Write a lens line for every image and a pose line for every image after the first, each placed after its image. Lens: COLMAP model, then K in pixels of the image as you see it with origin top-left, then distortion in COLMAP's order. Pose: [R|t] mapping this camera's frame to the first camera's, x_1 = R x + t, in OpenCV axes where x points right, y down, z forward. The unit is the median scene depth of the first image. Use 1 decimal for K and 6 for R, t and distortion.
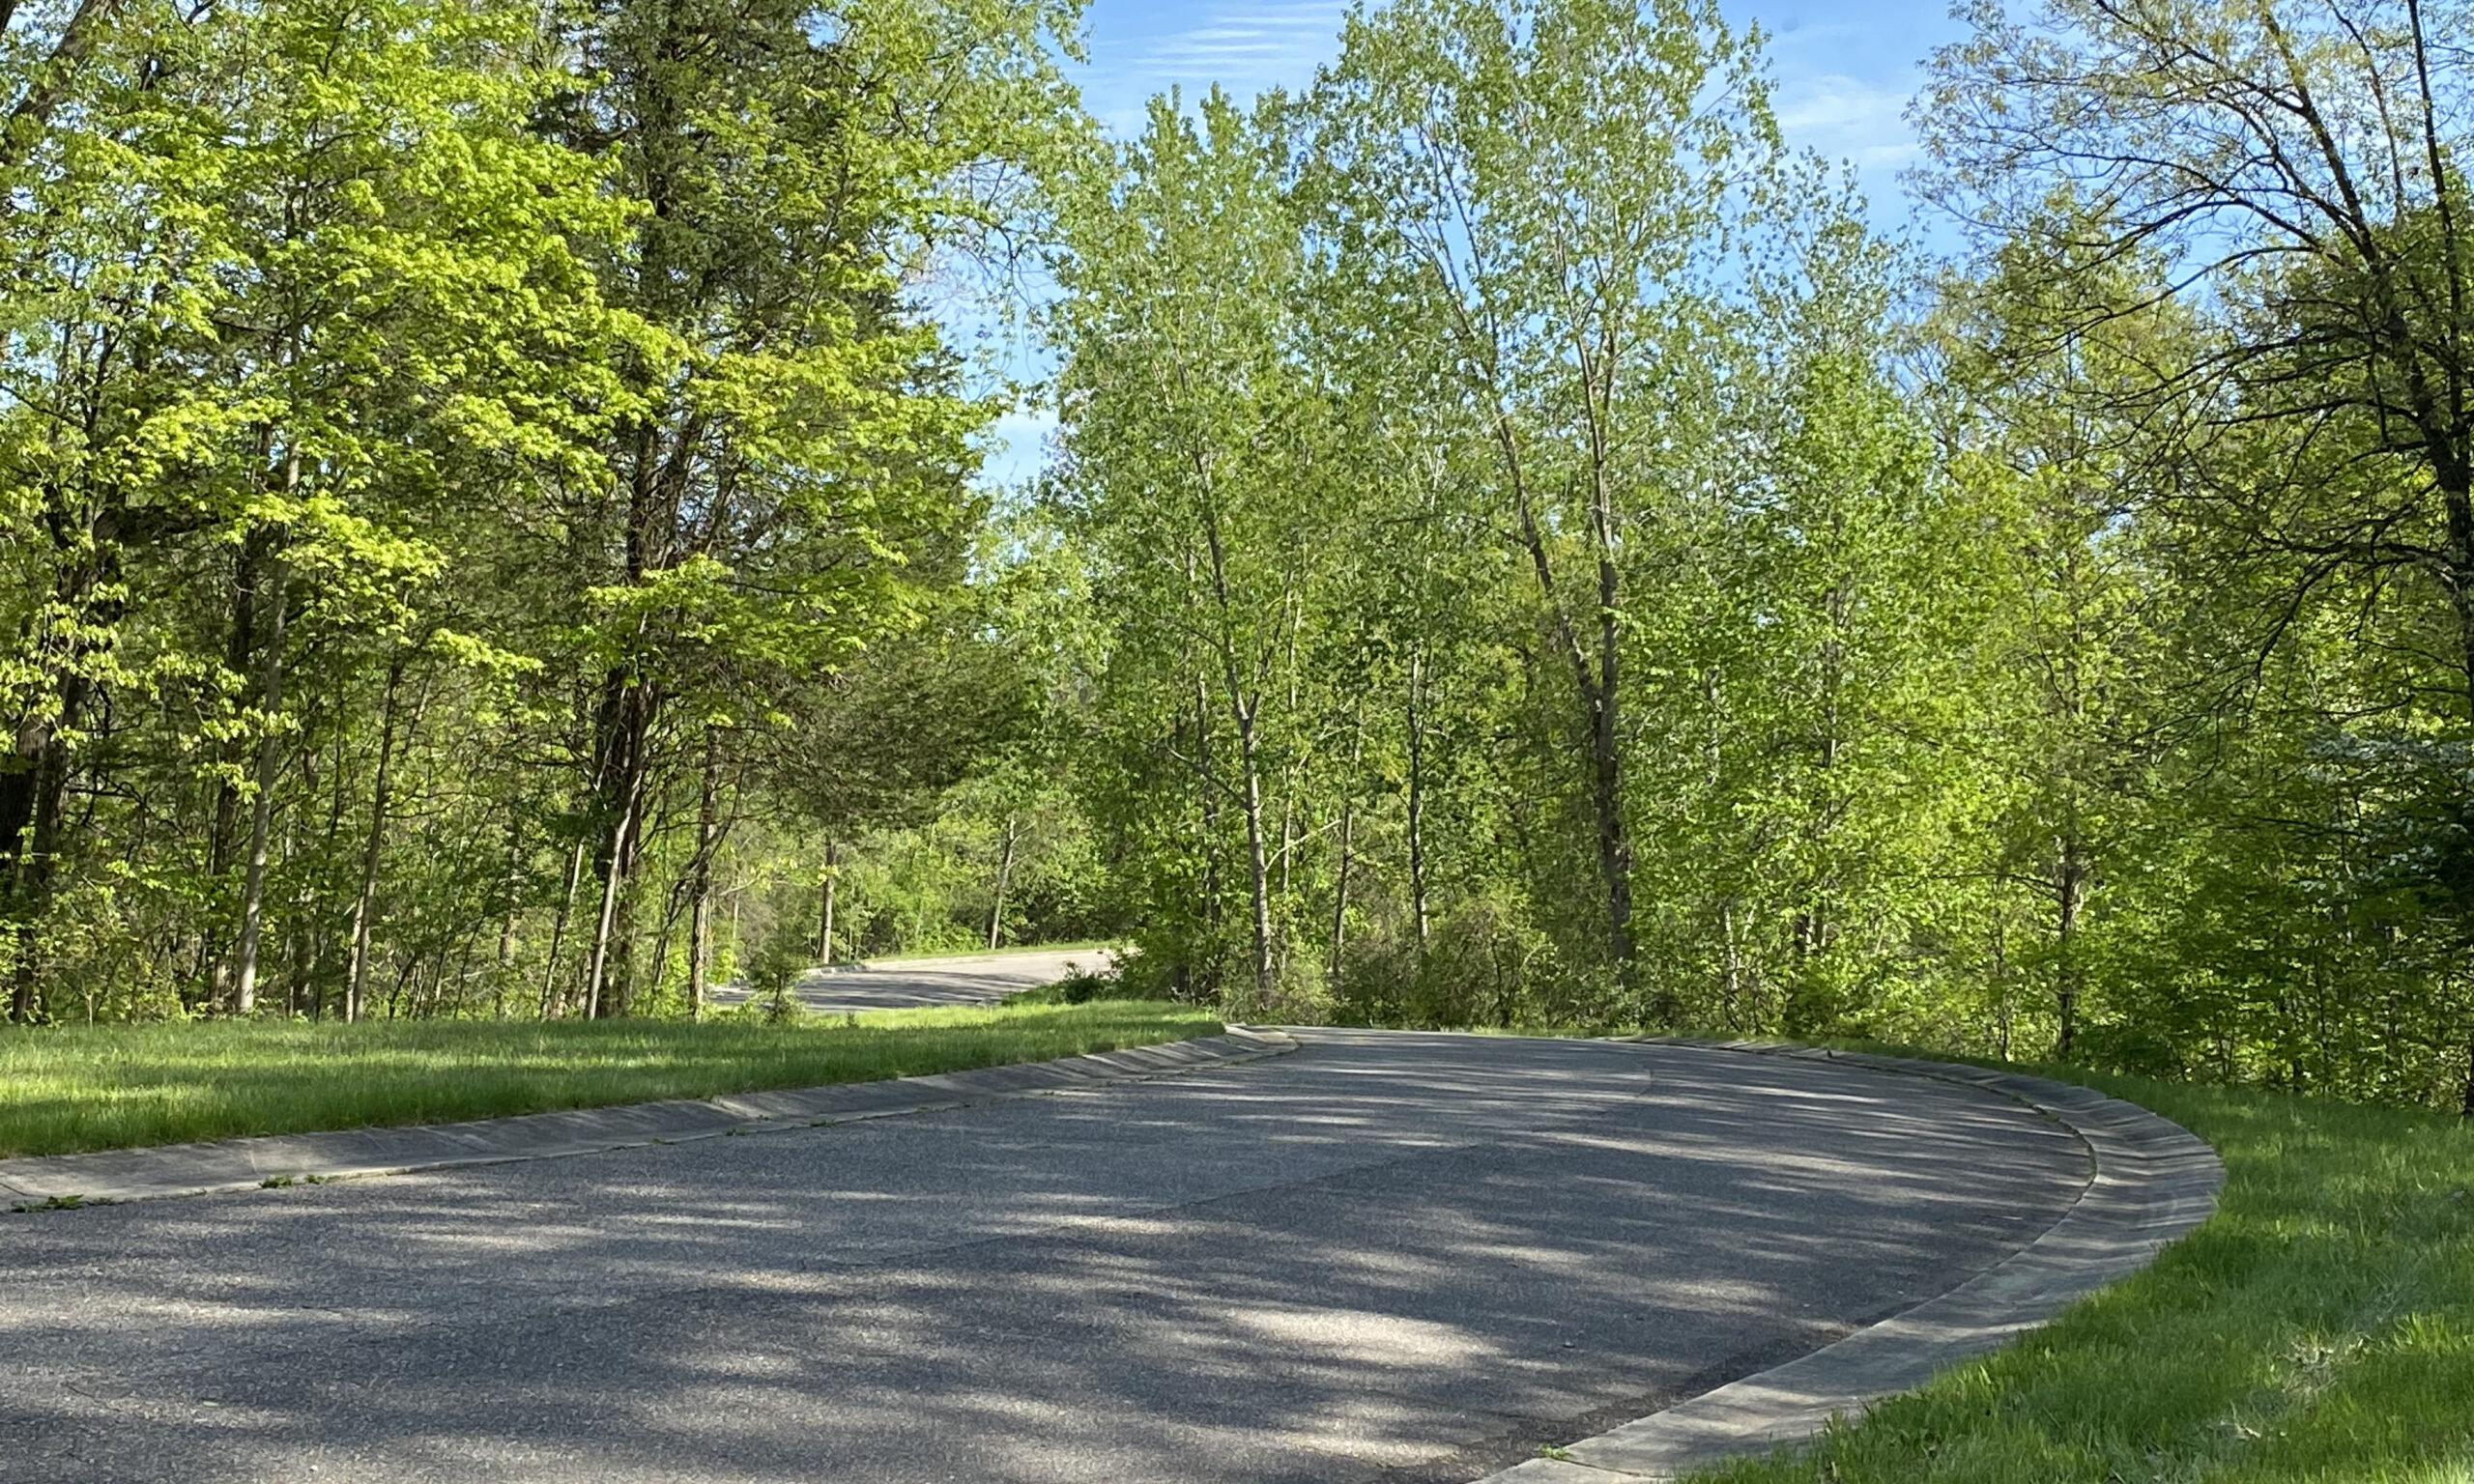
lens RADIAL K [[4050.0, 0, 1237.0], [0, 4050.0, 742.0], [0, 0, 1]] dist [-0.237625, 2.040938]
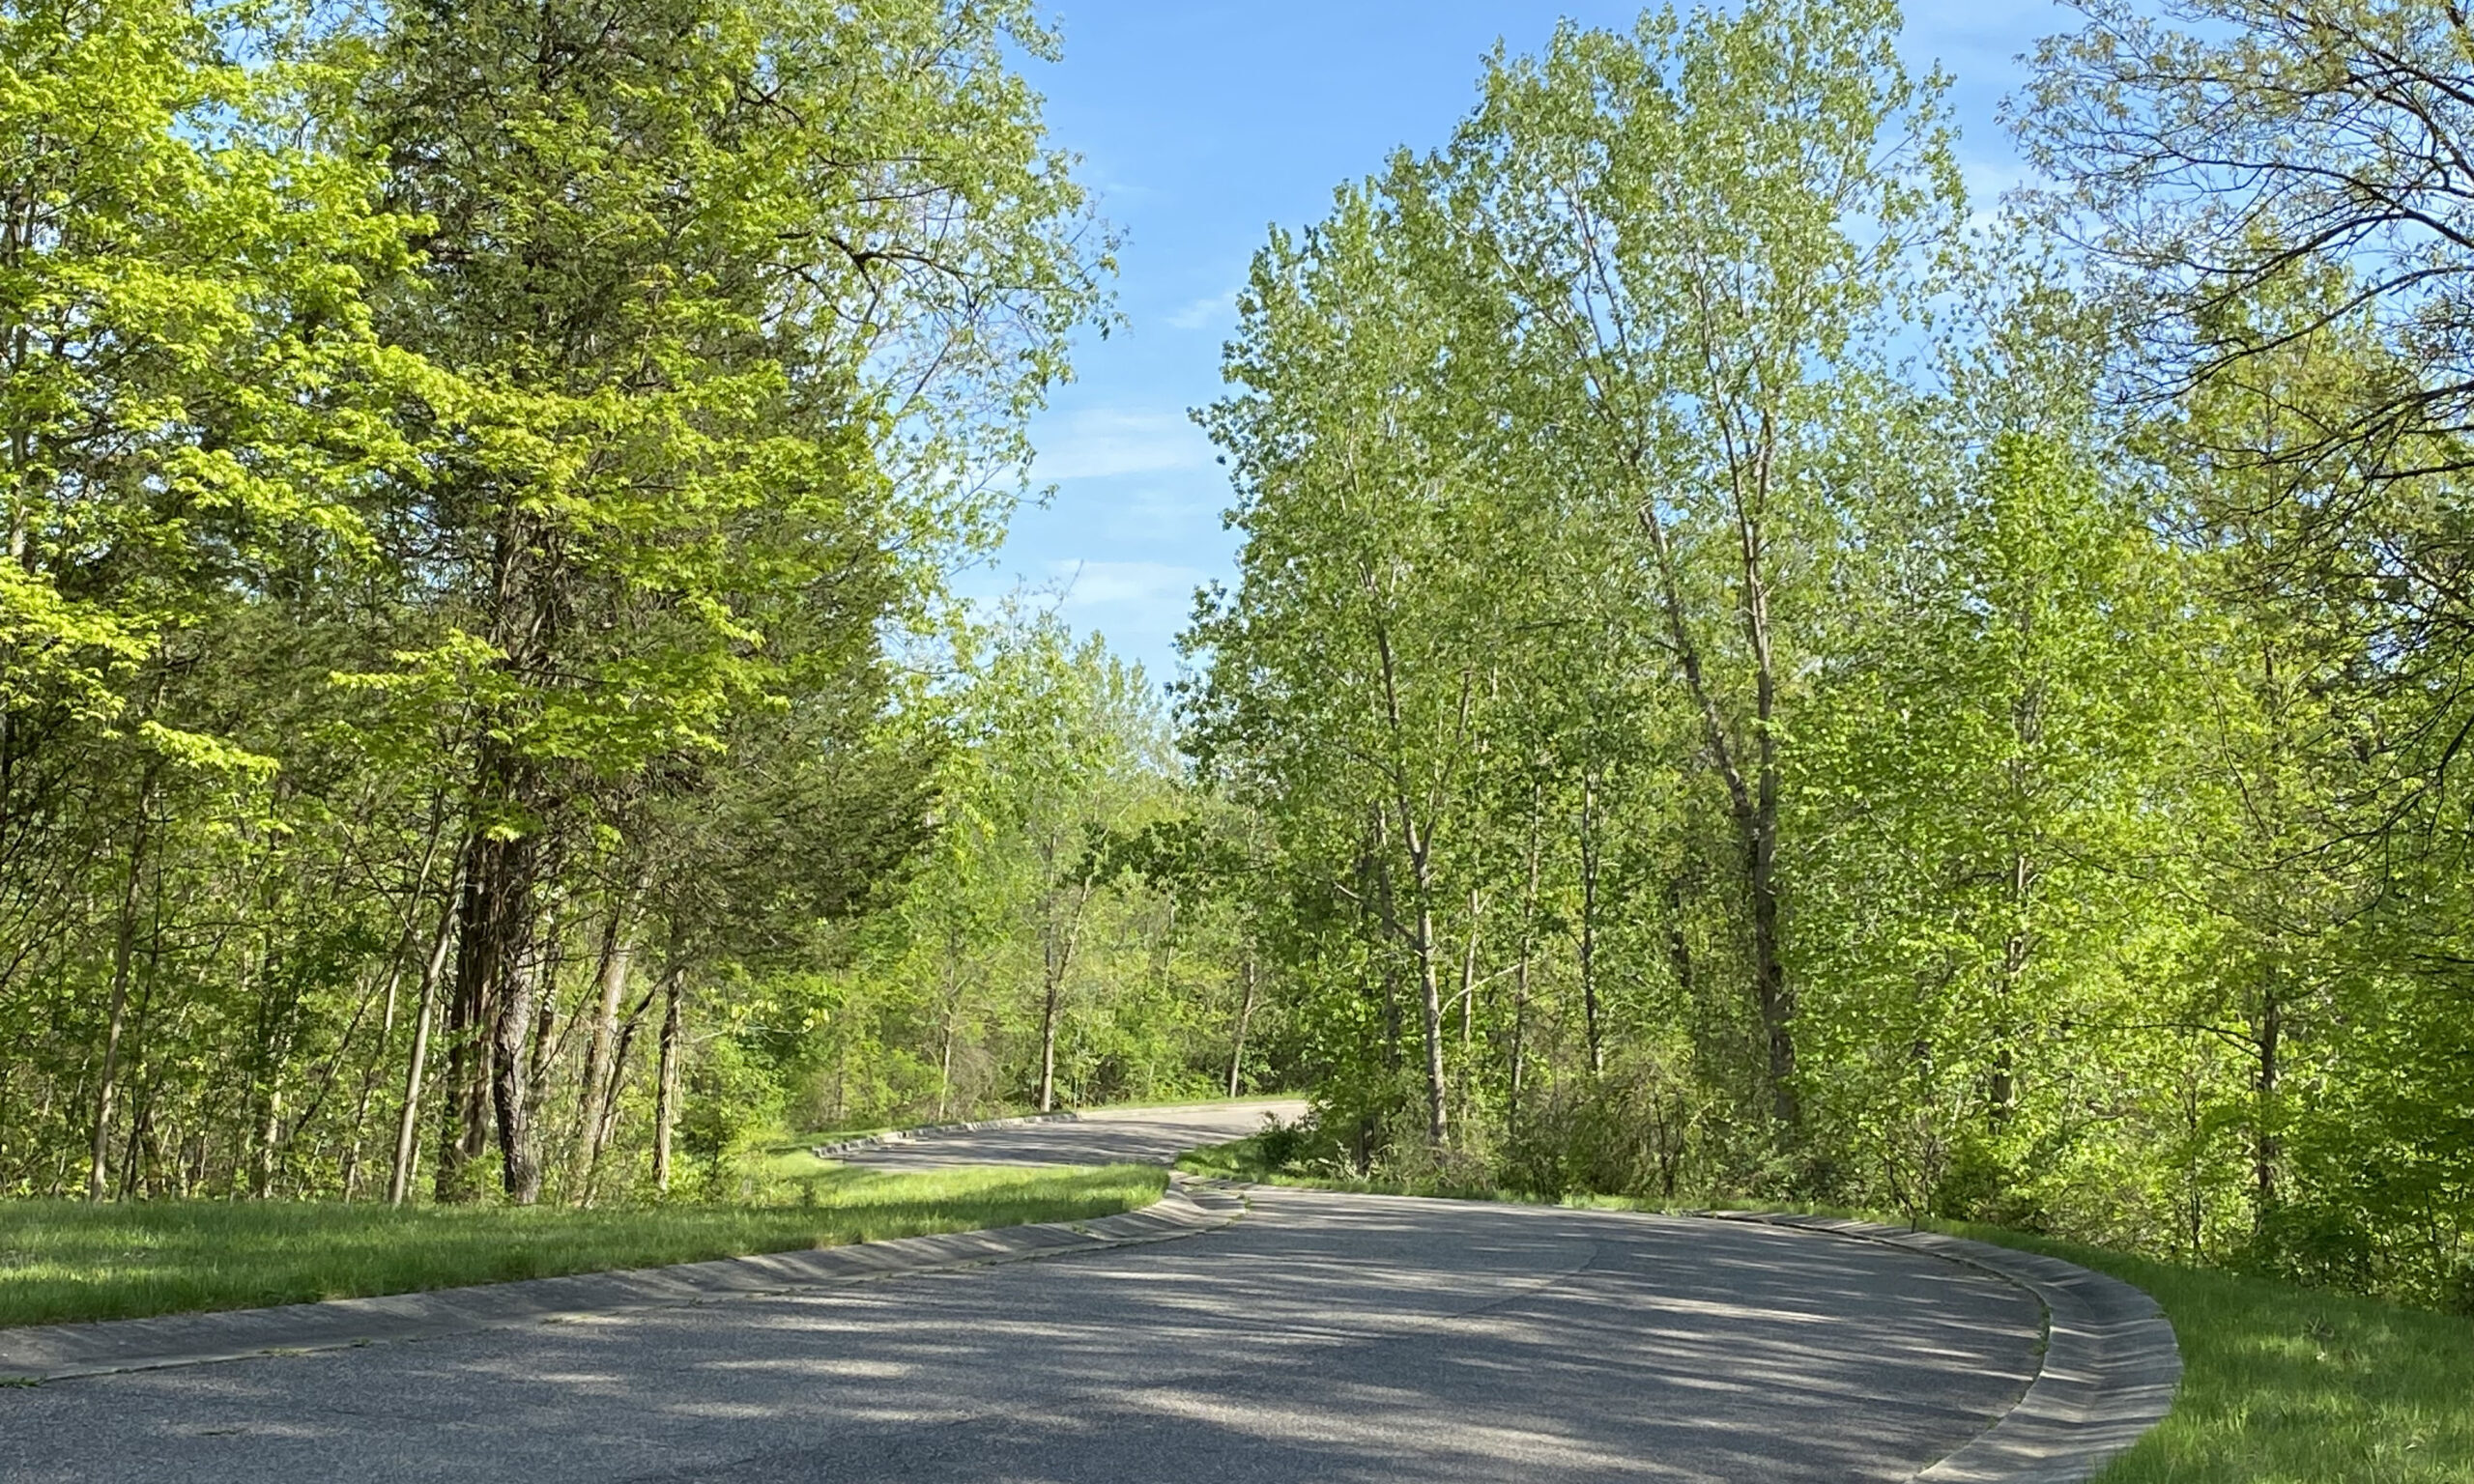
lens RADIAL K [[4050.0, 0, 1237.0], [0, 4050.0, 742.0], [0, 0, 1]] dist [-0.237625, 2.040938]
pose [[0.995783, -0.000841, -0.091740, 0.057038], [-0.002426, 0.999367, -0.035501, 0.002766], [0.091712, 0.035574, 0.995150, 0.104898]]
